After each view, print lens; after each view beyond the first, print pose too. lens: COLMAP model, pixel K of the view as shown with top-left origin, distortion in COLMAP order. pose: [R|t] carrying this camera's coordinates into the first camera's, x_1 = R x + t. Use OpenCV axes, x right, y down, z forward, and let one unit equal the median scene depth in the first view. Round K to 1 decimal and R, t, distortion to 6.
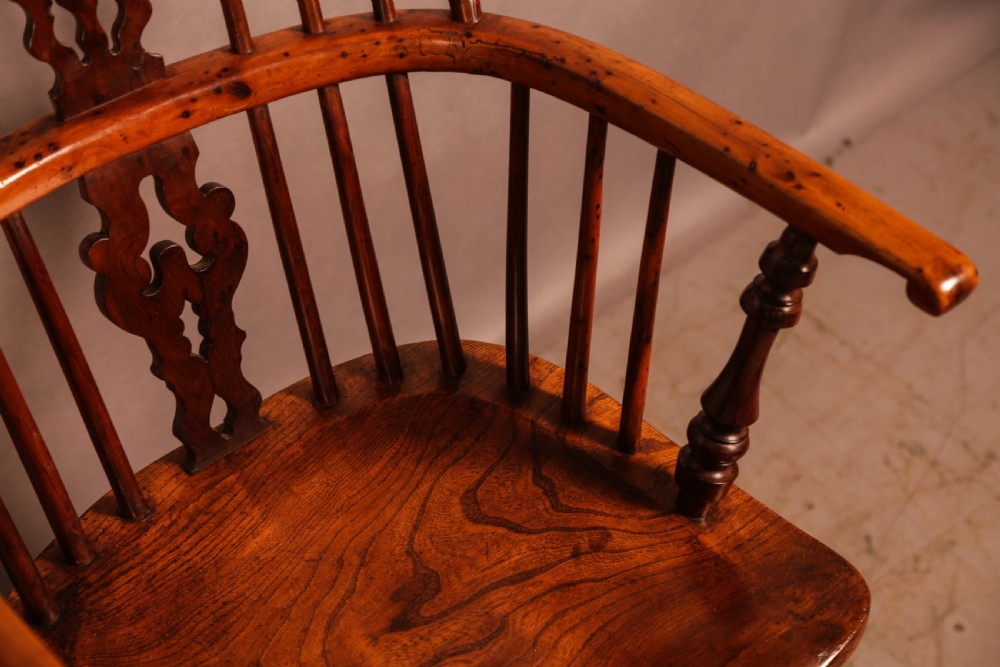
lens RADIAL K [[1785.6, 0, 500.0], [0, 1785.6, 333.5], [0, 0, 1]] dist [0.259351, 0.089317]
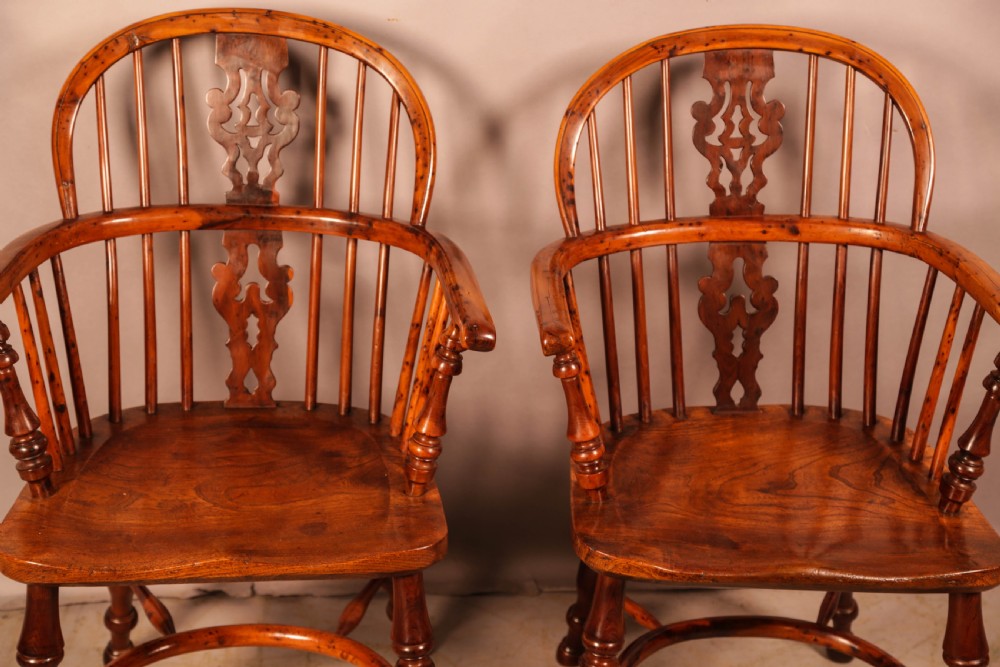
lens RADIAL K [[1764.1, 0, 500.0], [0, 1764.1, 333.5], [0, 0, 1]] dist [0.253850, 0.069746]
pose [[0.784243, 0.240975, -0.571746, 0.764605], [-0.419715, 0.884703, -0.202829, 0.510911], [0.456949, 0.399038, 0.794963, -0.717058]]
